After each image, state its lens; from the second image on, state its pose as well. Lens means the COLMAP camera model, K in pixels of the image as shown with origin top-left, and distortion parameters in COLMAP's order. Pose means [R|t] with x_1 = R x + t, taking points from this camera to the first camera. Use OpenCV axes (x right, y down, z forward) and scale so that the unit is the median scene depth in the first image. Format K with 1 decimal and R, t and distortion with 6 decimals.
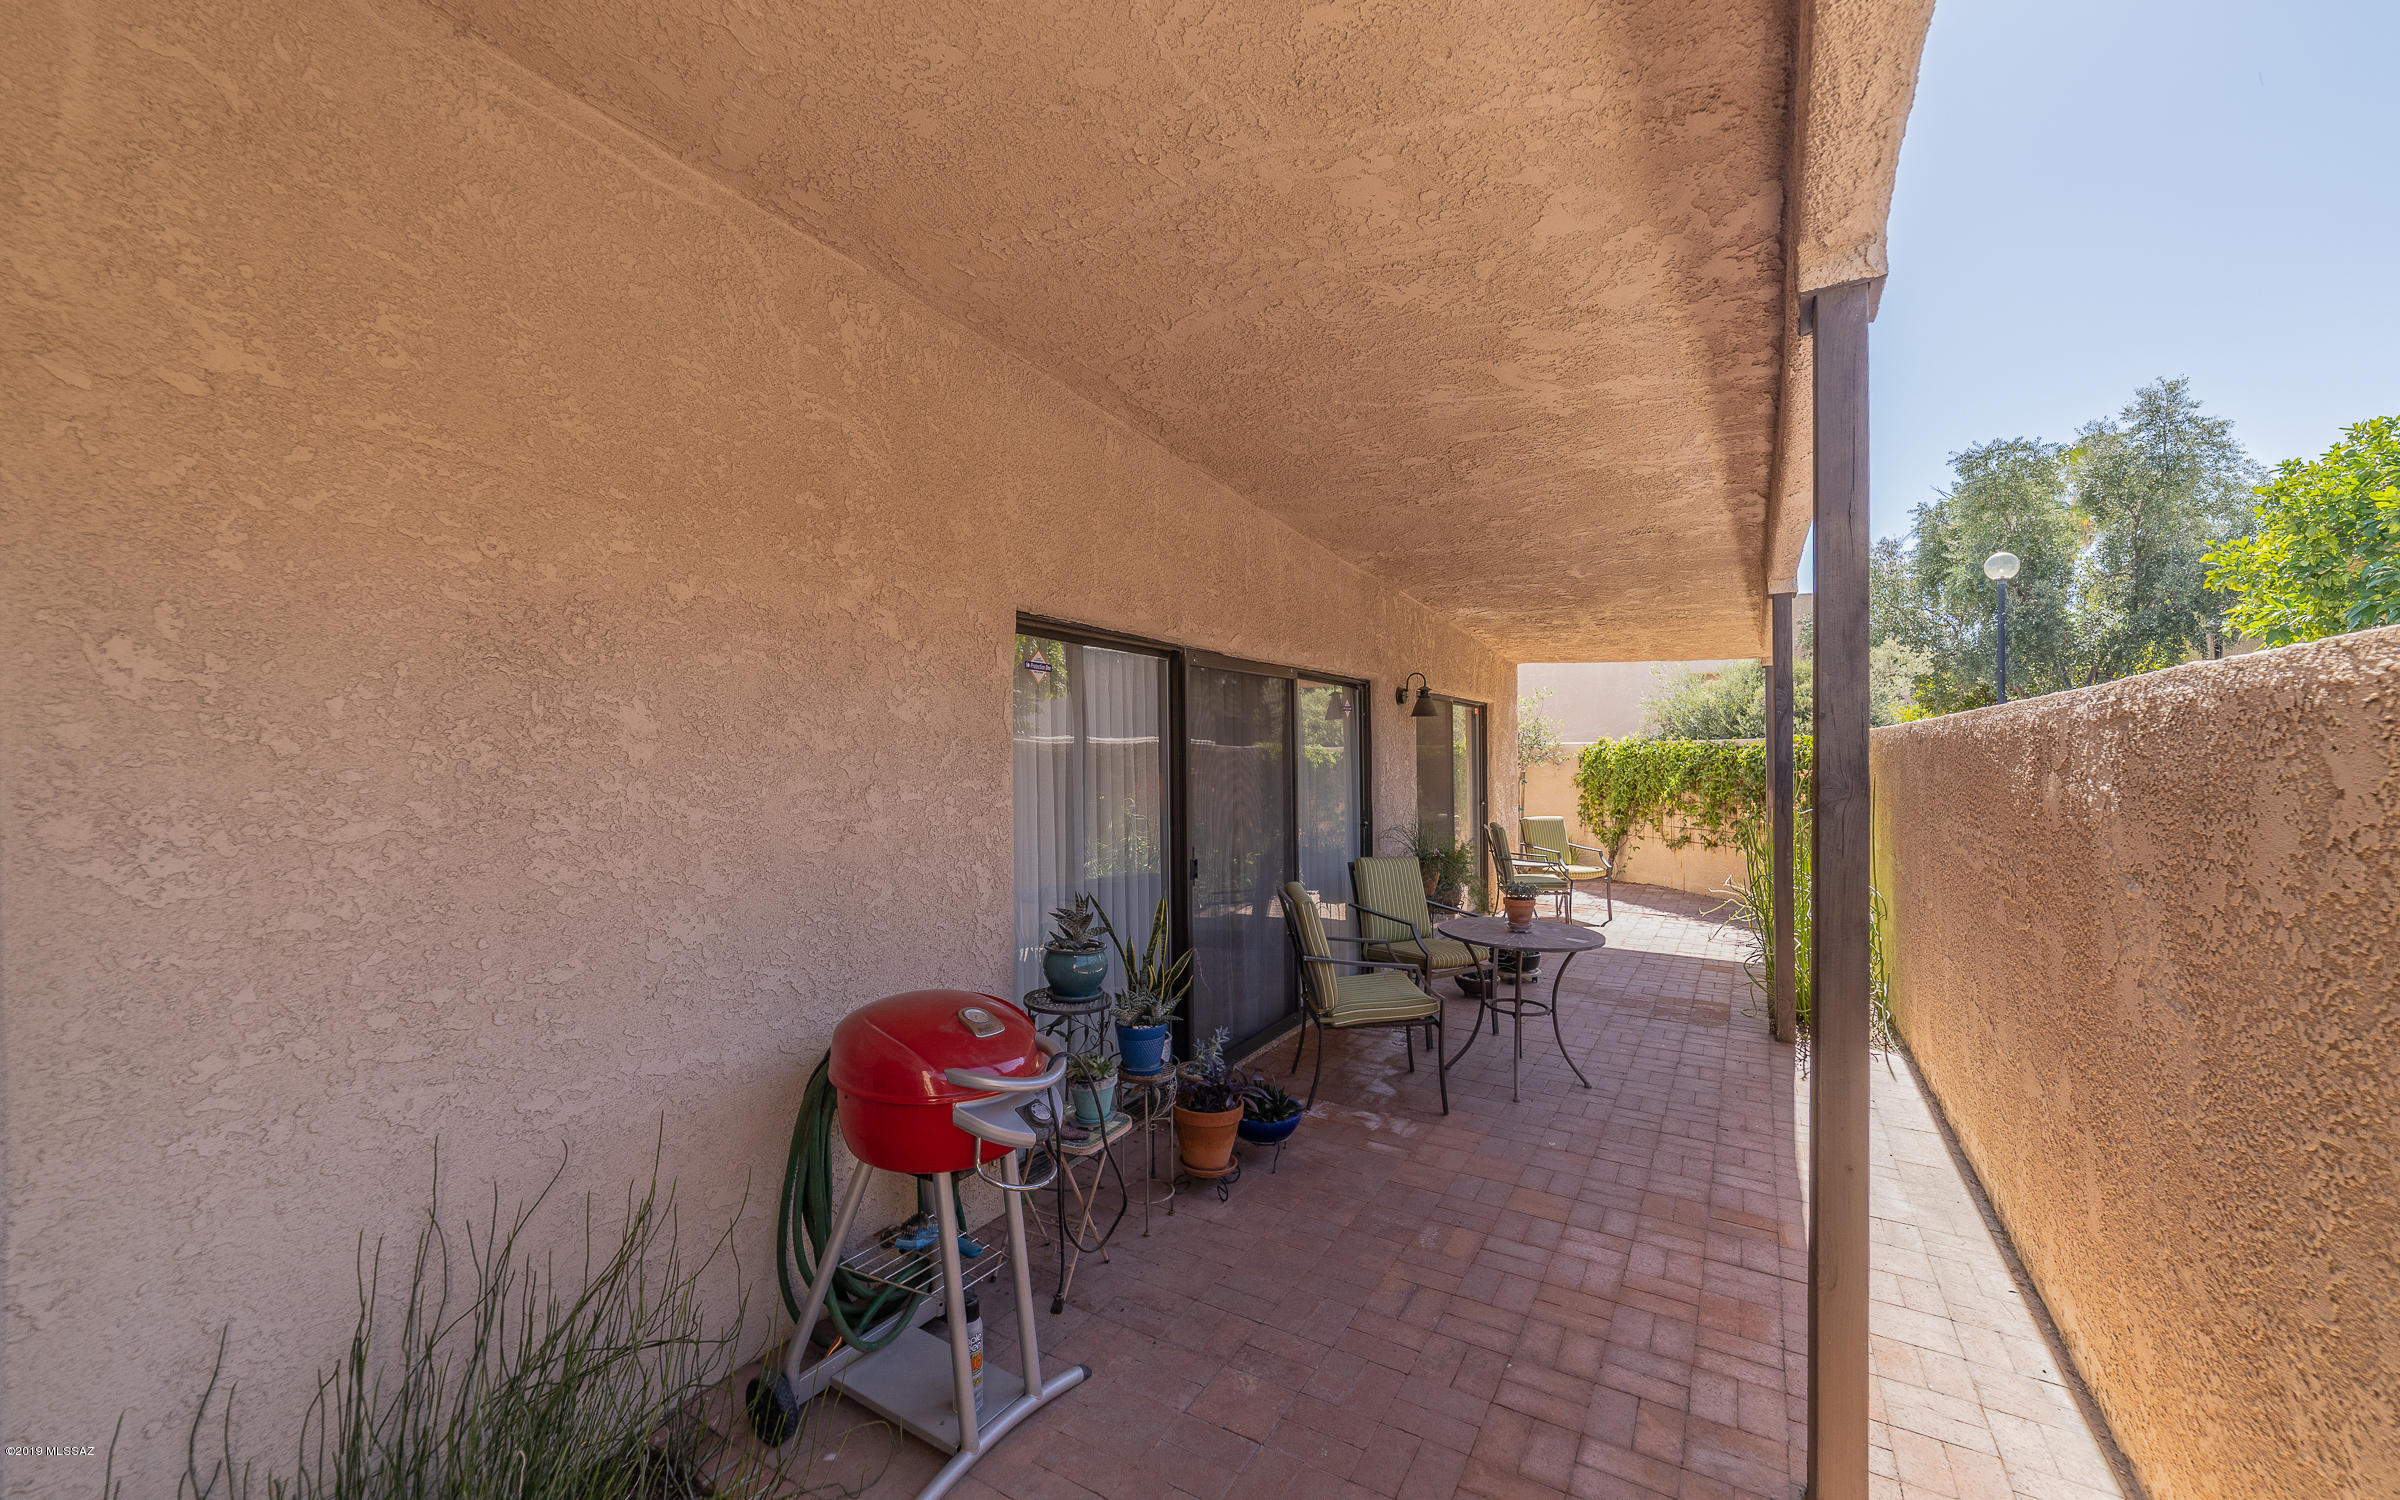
lens RADIAL K [[940.0, 0, 1197.5], [0, 940.0, 783.5], [0, 0, 1]] dist [-0.023116, 0.000034]
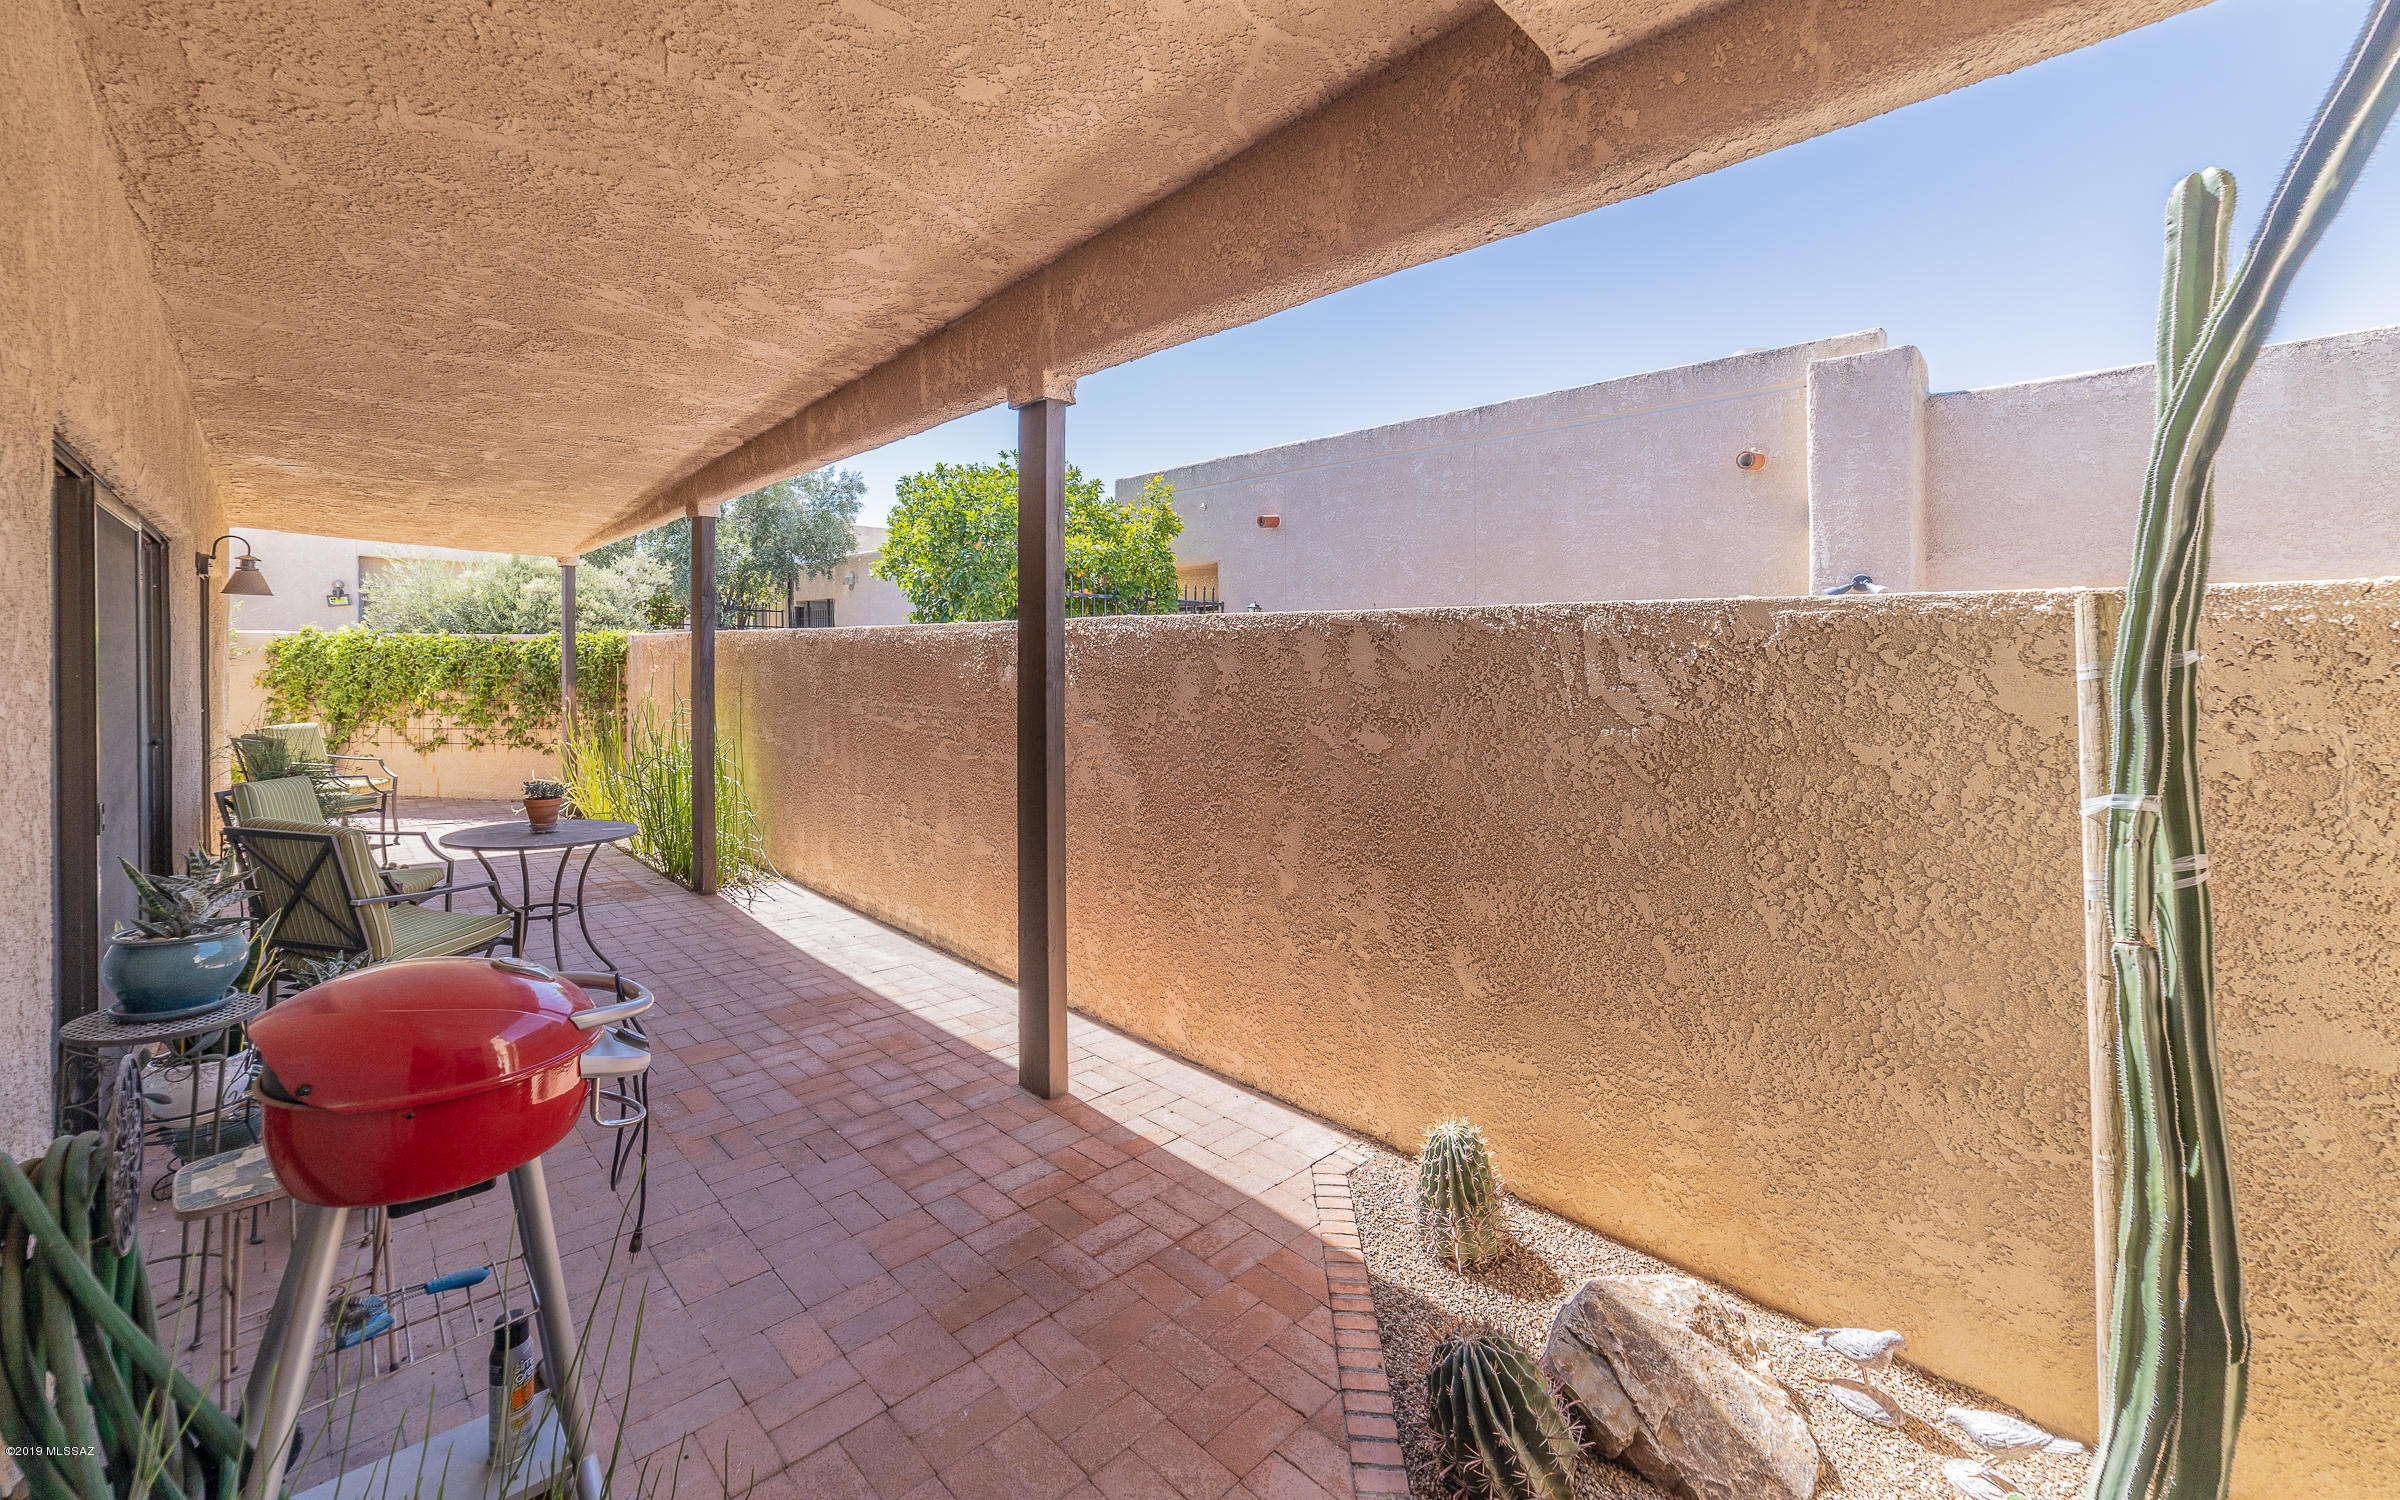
lens RADIAL K [[944.5, 0, 1190.7], [0, 944.5, 685.1], [0, 0, 1]] dist [-0.001384, 0.000120]
pose [[0.258955, -0.021386, 0.965653, -0.610281], [0.015881, 0.999714, 0.017882, -0.001260], [-0.965759, 0.010705, 0.259220, 0.149488]]
